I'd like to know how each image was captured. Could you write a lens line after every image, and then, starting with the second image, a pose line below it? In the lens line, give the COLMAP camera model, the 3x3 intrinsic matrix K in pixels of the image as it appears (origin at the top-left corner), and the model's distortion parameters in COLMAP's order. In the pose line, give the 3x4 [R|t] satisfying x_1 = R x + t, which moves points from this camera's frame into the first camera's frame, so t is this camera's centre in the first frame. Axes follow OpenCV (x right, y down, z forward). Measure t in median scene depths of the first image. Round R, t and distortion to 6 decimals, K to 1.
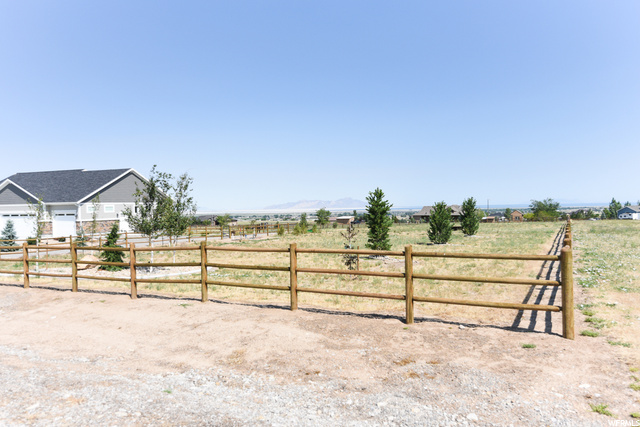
lens RADIAL K [[512.8, 0, 322.7], [0, 512.8, 193.5], [0, 0, 1]] dist [0.016914, 0.003924]
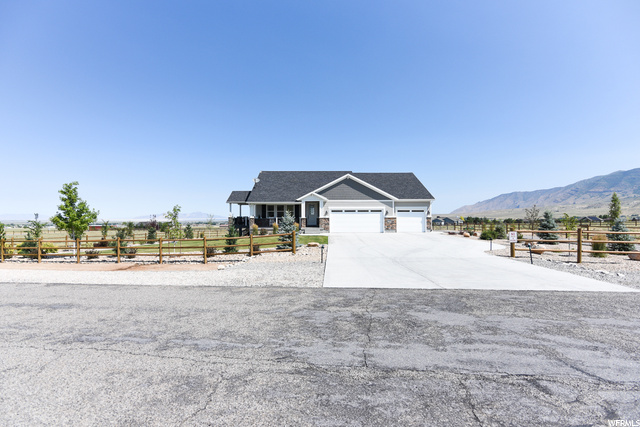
lens RADIAL K [[317.8, 0, 320.0], [0, 317.8, 213.5], [0, 0, 1]] dist [-0.001150, -0.000055]
pose [[0.908755, 0.018981, 0.416899, -1.391531], [-0.023274, 0.999716, 0.005217, 0.069846], [-0.416681, -0.014444, 0.908938, 0.715820]]
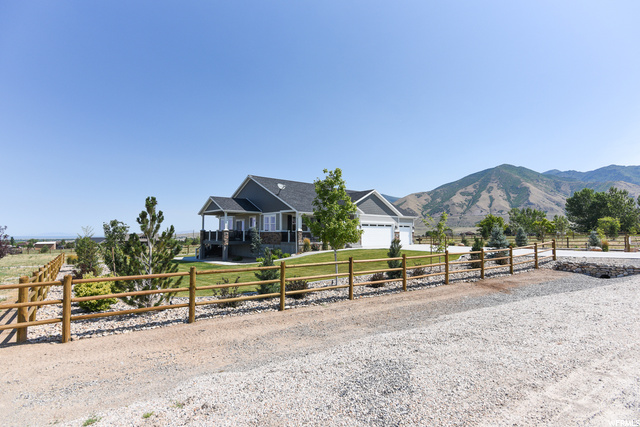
lens RADIAL K [[325.7, 0, 320.0], [0, 325.7, 213.5], [0, 0, 1]] dist [-0.003154, -0.000624]
pose [[0.414316, 0.076791, 0.906888, -1.895402], [-0.028720, 0.997041, -0.071304, 0.105457], [-0.909680, 0.003496, 0.415295, 1.270232]]
